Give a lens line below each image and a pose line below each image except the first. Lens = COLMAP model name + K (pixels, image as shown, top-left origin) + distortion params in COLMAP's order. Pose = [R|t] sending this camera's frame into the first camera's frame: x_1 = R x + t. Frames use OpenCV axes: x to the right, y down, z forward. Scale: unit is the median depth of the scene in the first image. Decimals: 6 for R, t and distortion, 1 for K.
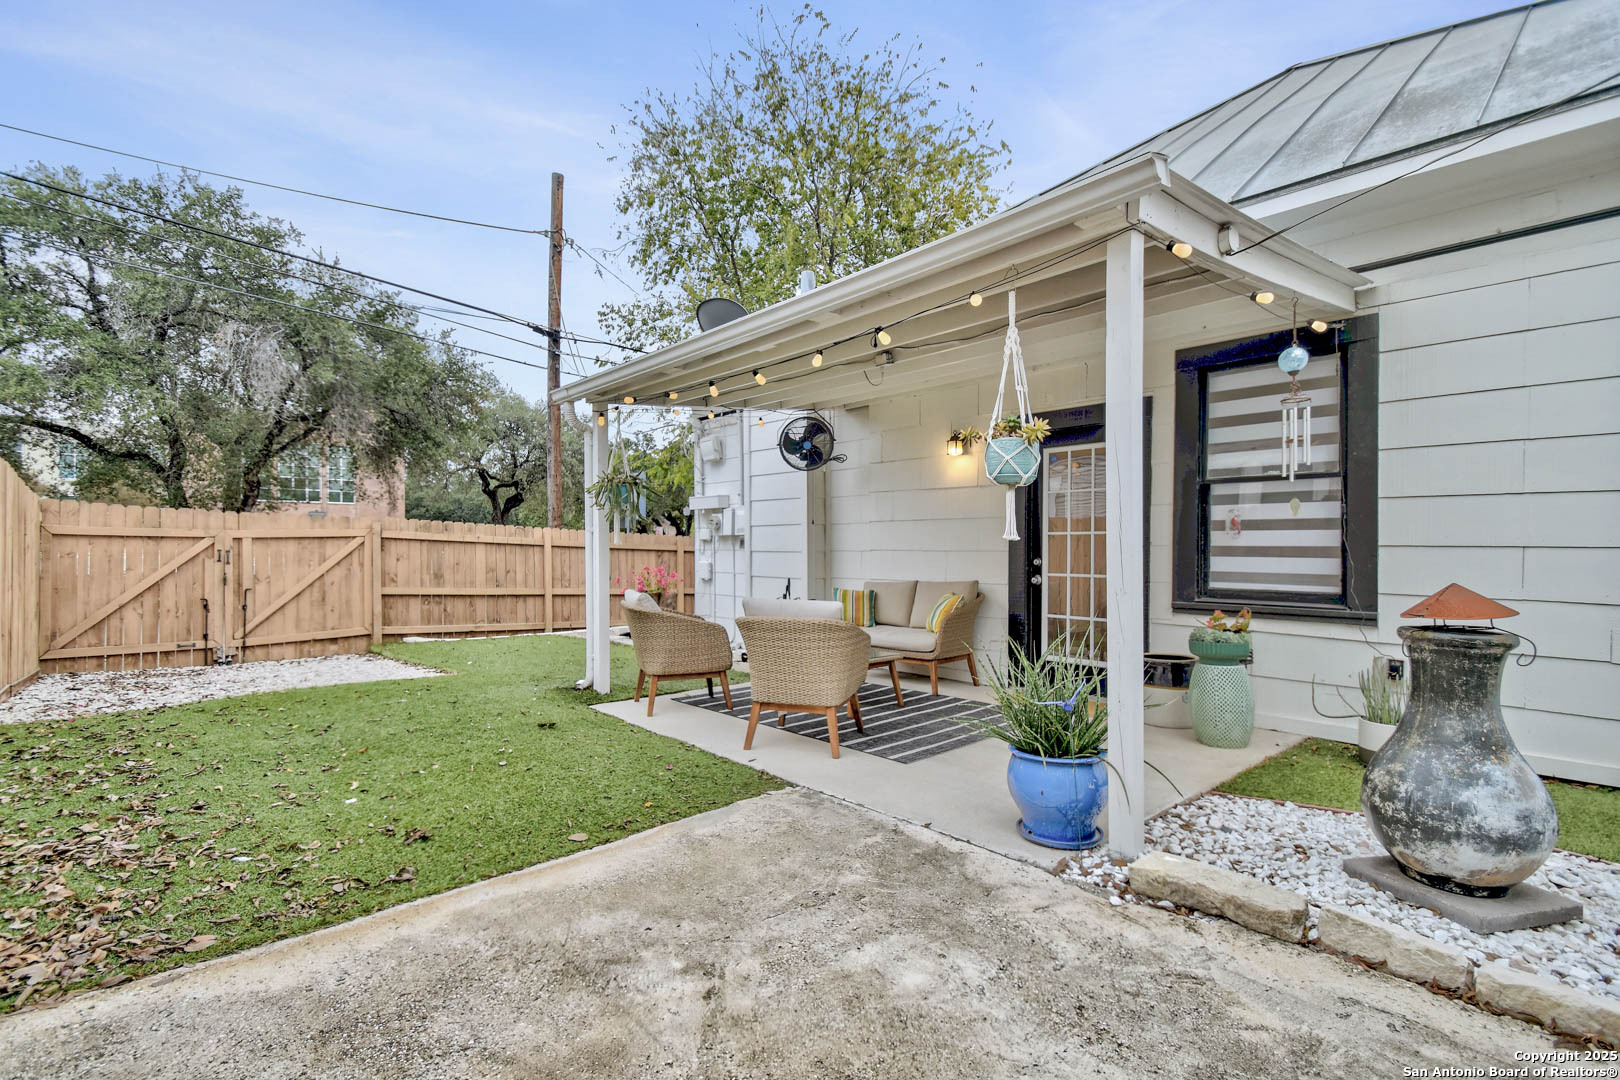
lens RADIAL K [[728.7, 0, 812.3], [0, 728.7, 547.4], [0, 0, 1]] dist [0.014496, -0.006571]
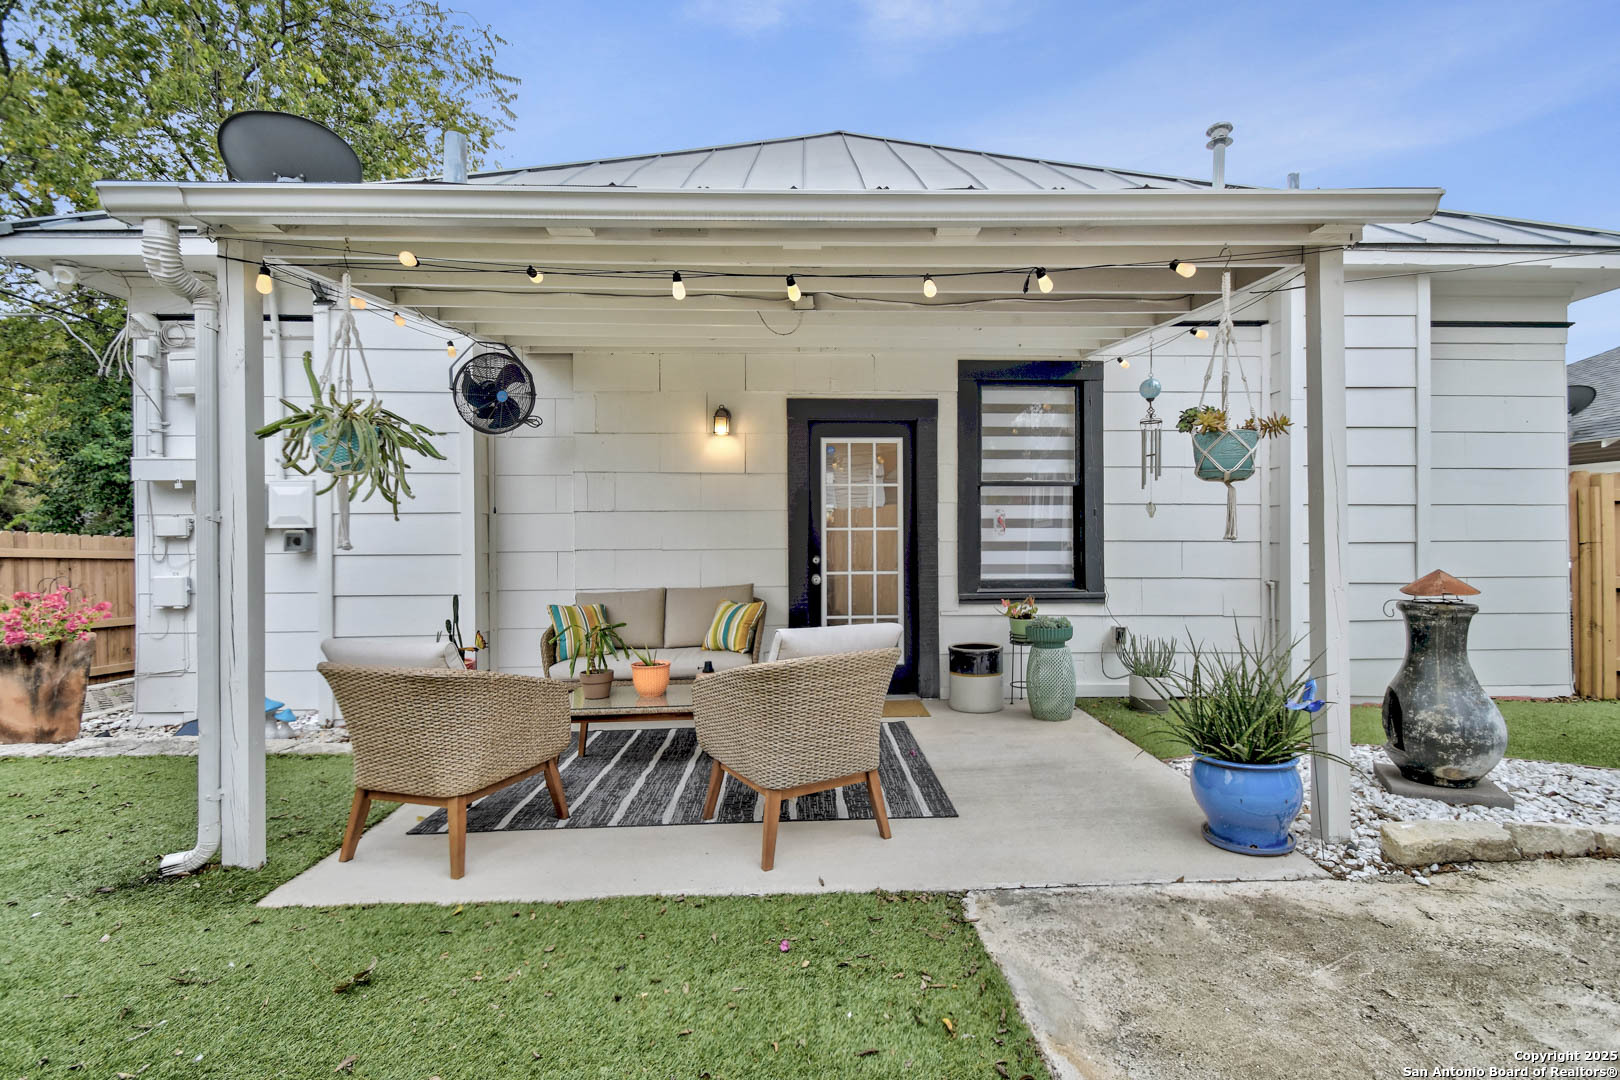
lens RADIAL K [[728.7, 0, 834.4], [0, 728.7, 541.4], [0, 0, 1]] dist [0.014496, -0.006571]
pose [[0.648218, -0.008634, 0.761406, -0.501616], [0.007386, 0.999960, 0.005051, -0.011088], [-0.761419, 0.002350, 0.648256, 0.509743]]
